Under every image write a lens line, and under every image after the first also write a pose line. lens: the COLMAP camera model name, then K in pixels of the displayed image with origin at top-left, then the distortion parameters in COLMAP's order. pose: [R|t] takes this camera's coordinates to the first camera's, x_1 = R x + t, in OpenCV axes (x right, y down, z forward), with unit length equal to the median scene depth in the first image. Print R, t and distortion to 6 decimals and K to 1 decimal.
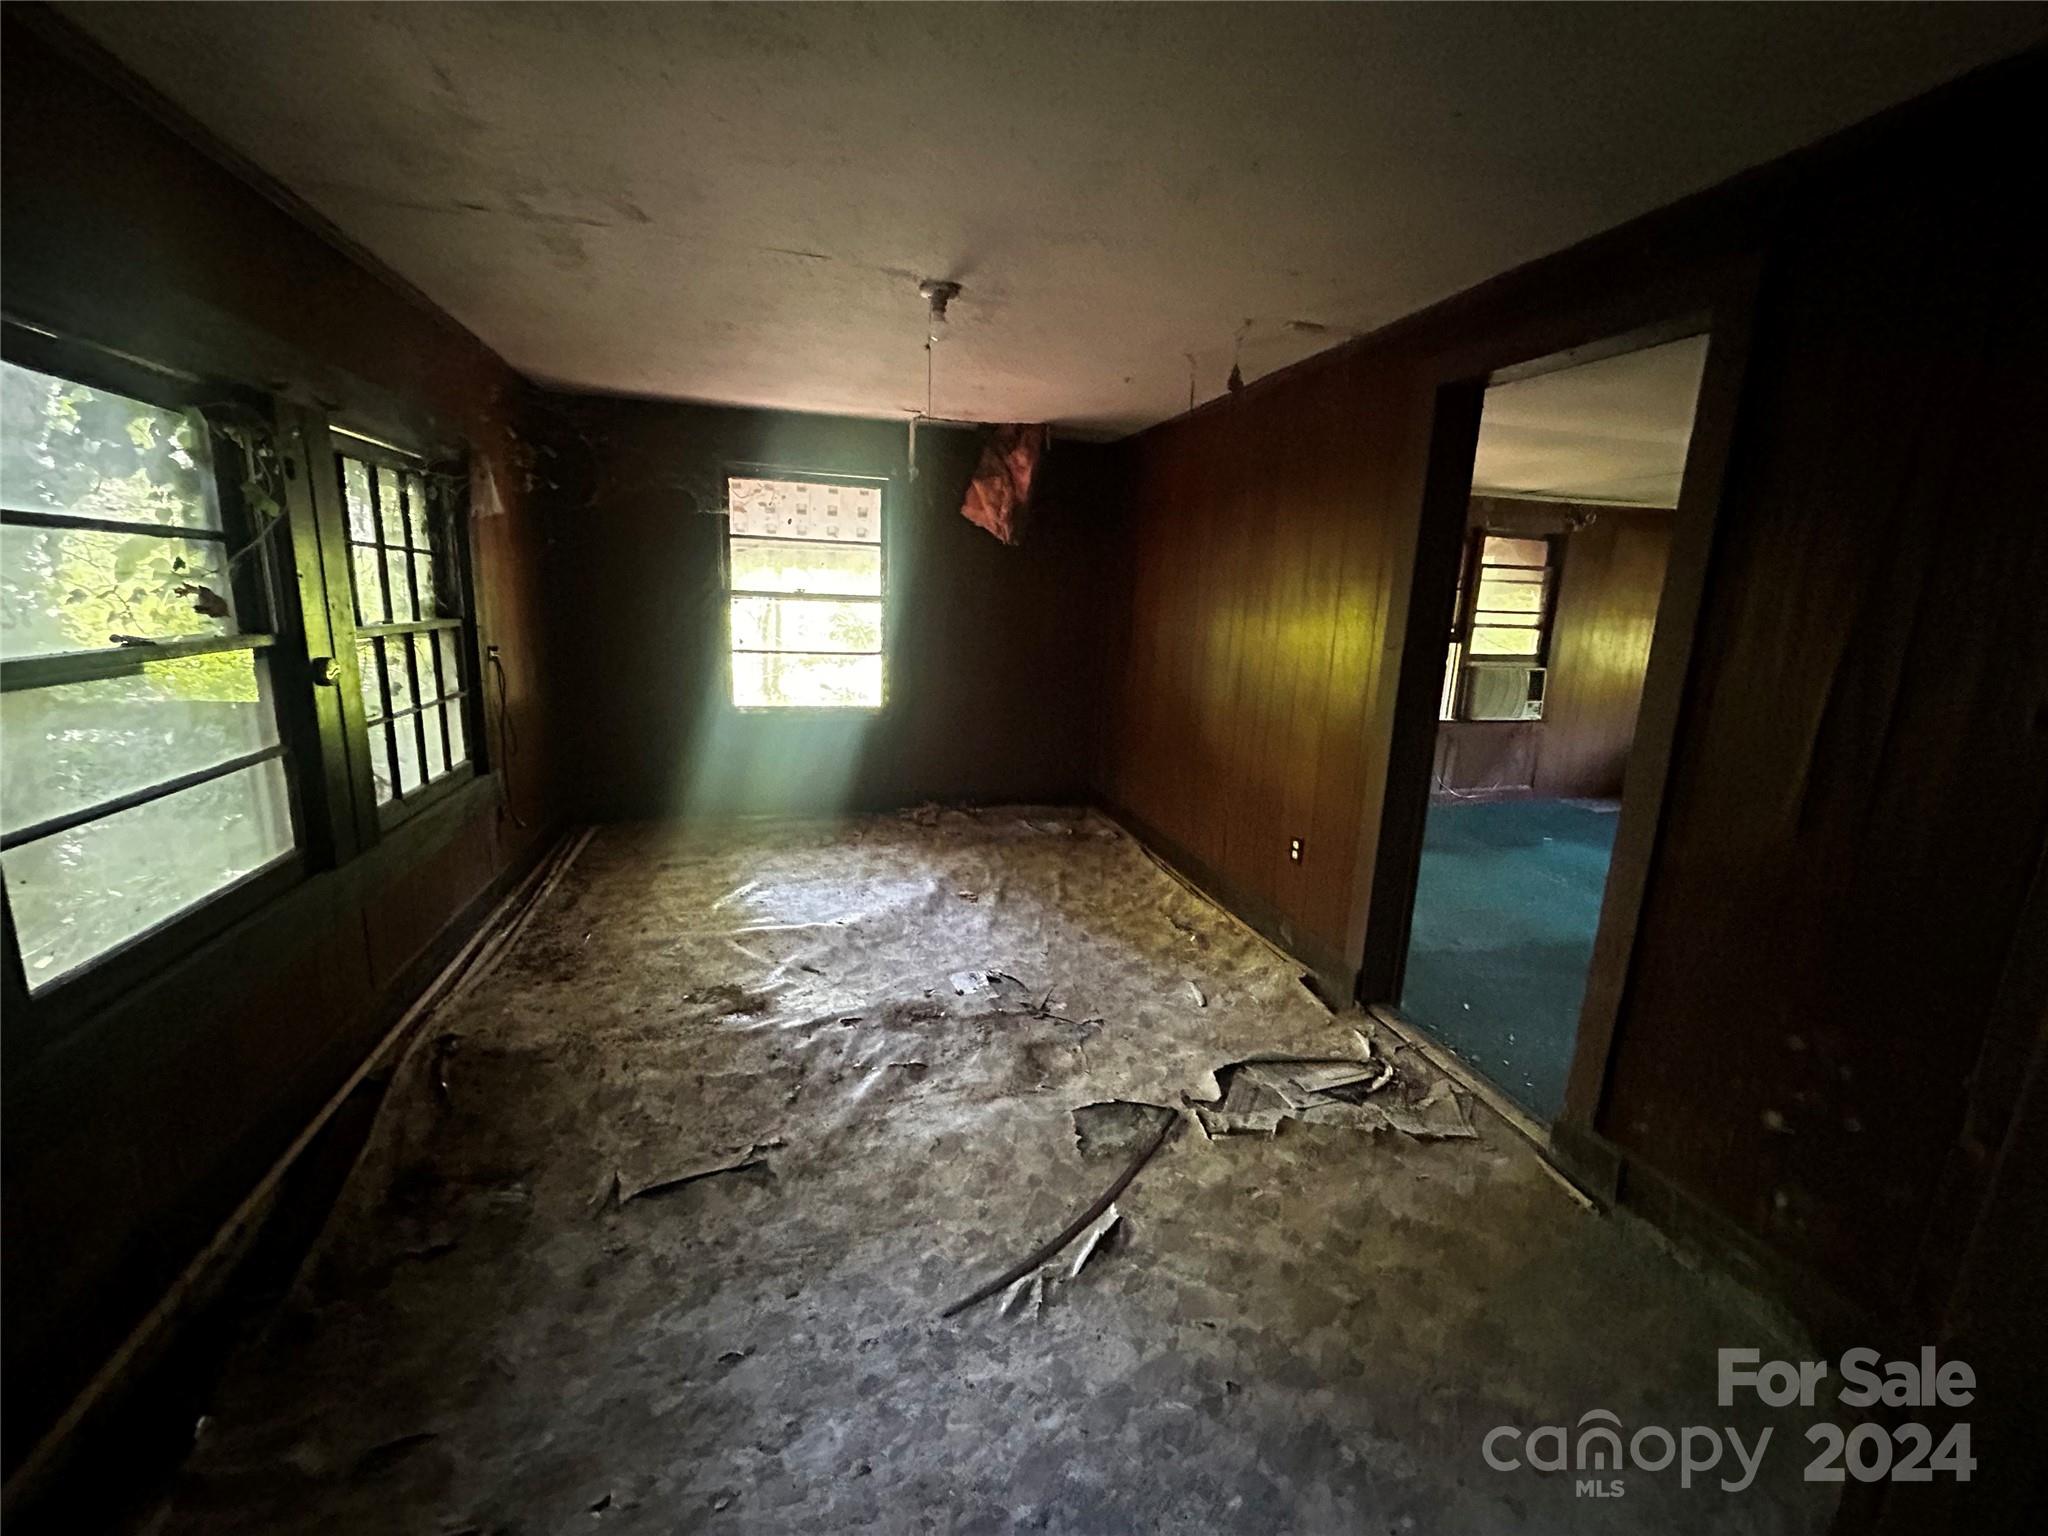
lens RADIAL K [[826.3, 0, 1032.3], [0, 826.3, 764.9], [0, 0, 1]] dist [-0.001636, -0.000002]
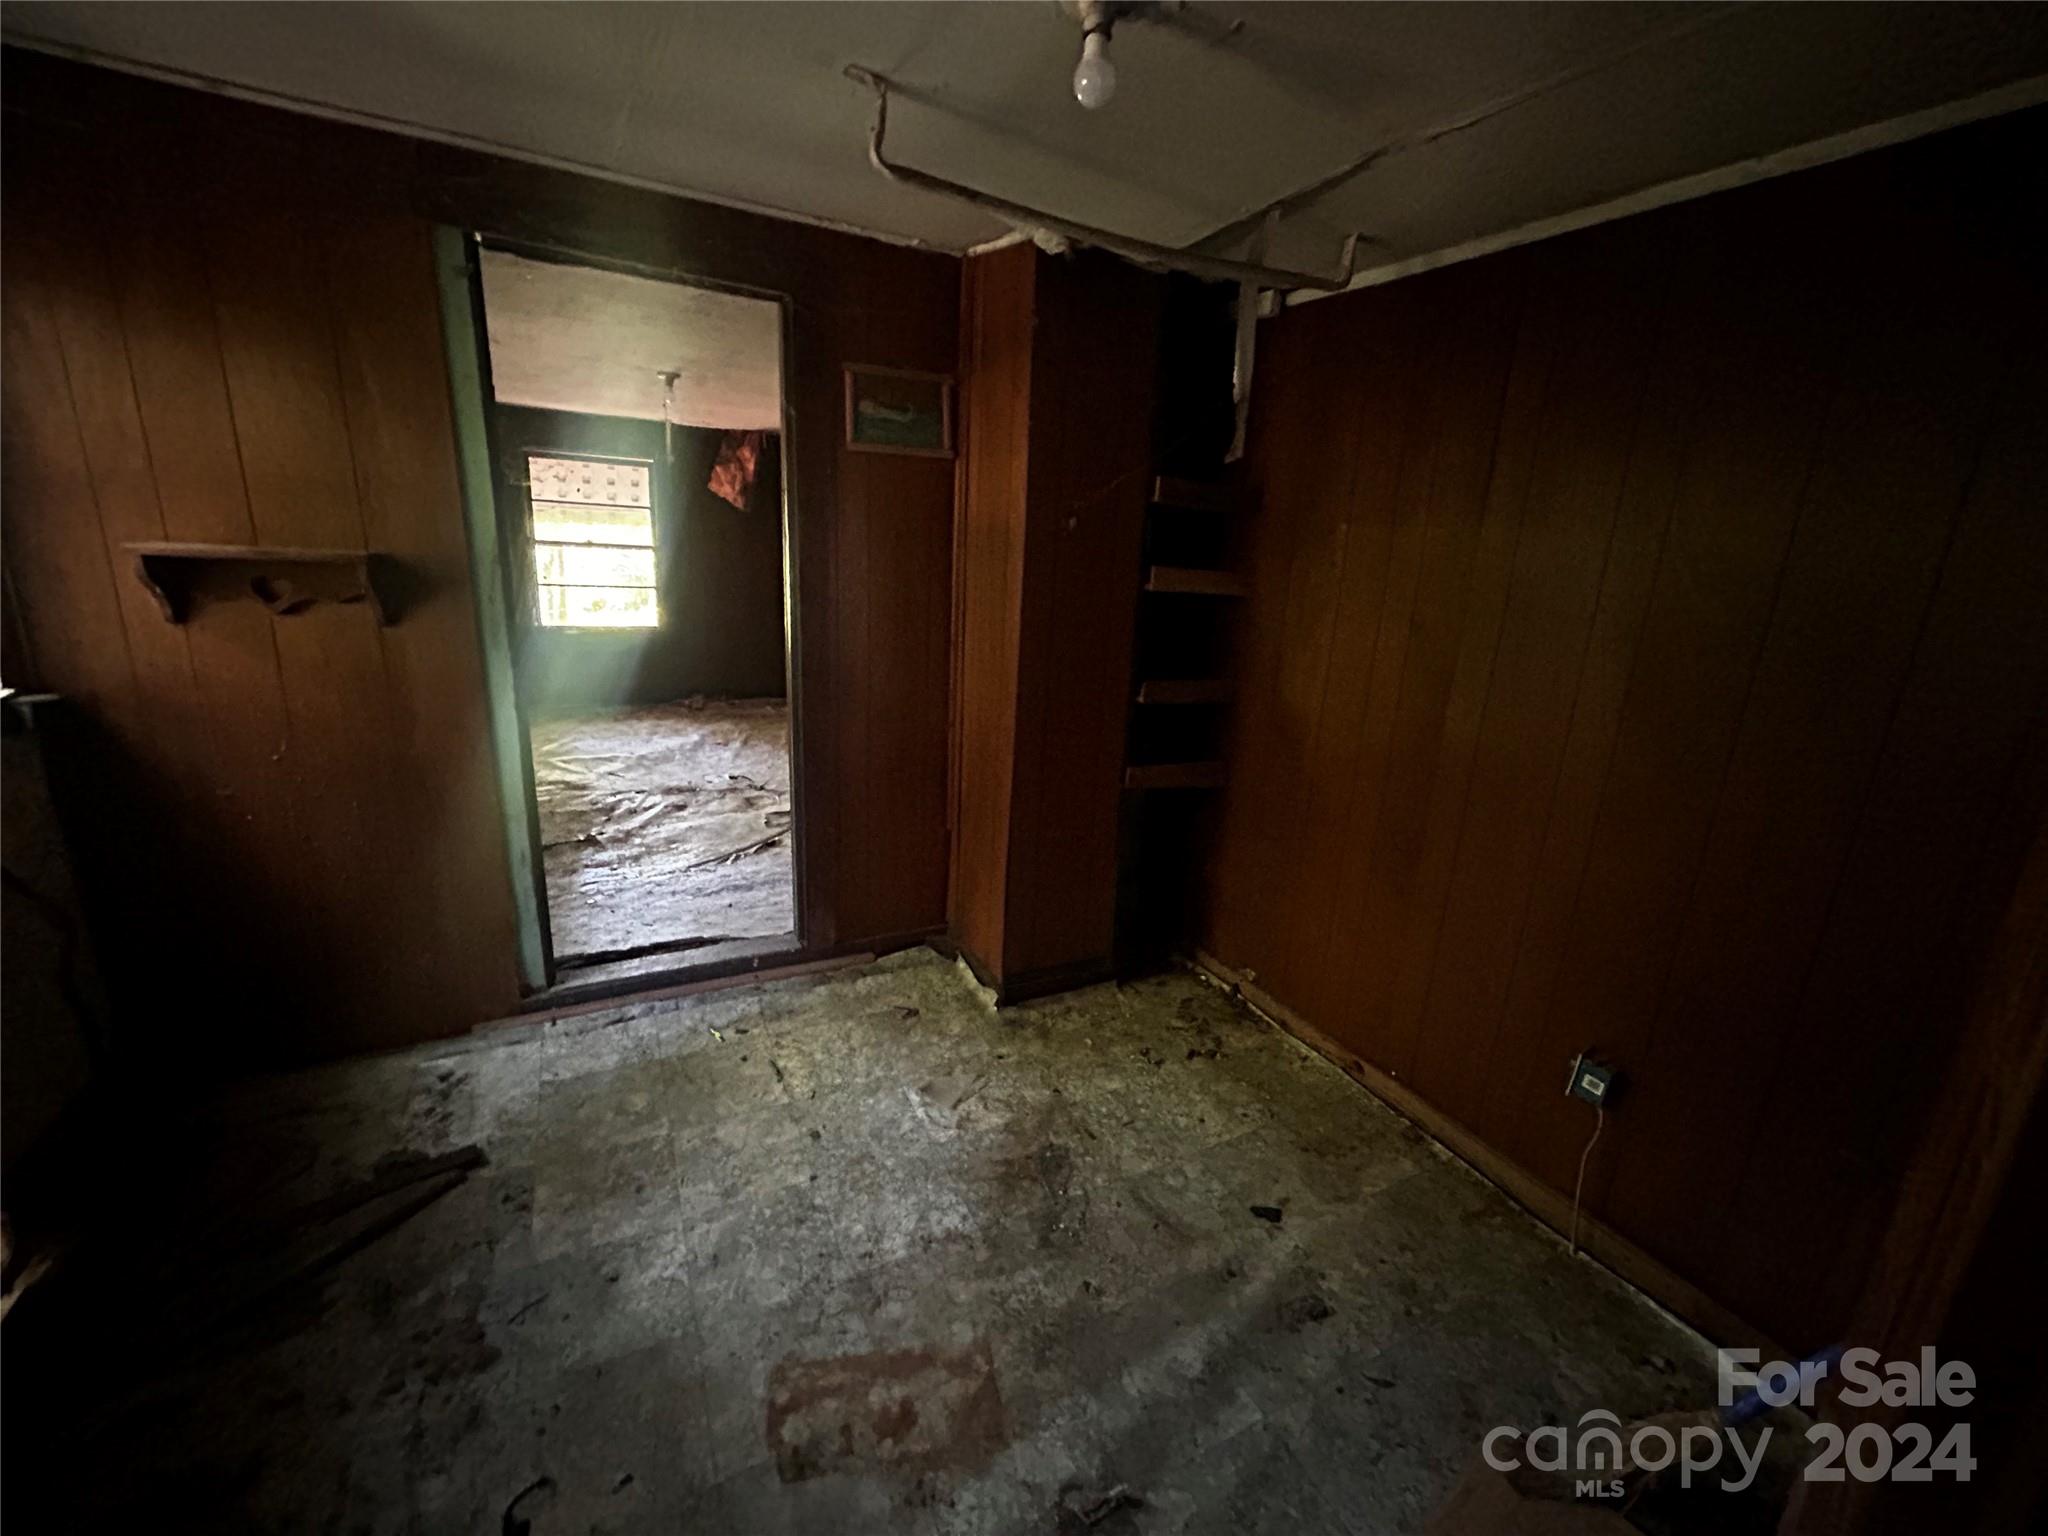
lens RADIAL K [[826.3, 0, 1021.6], [0, 826.3, 757.8], [0, 0, 1]] dist [-0.001636, -0.000002]
pose [[0.976987, -0.042736, 0.208976, 0.156622], [0.034083, 0.998413, 0.044837, 0.147467], [-0.210560, -0.036683, 0.976892, -0.665505]]
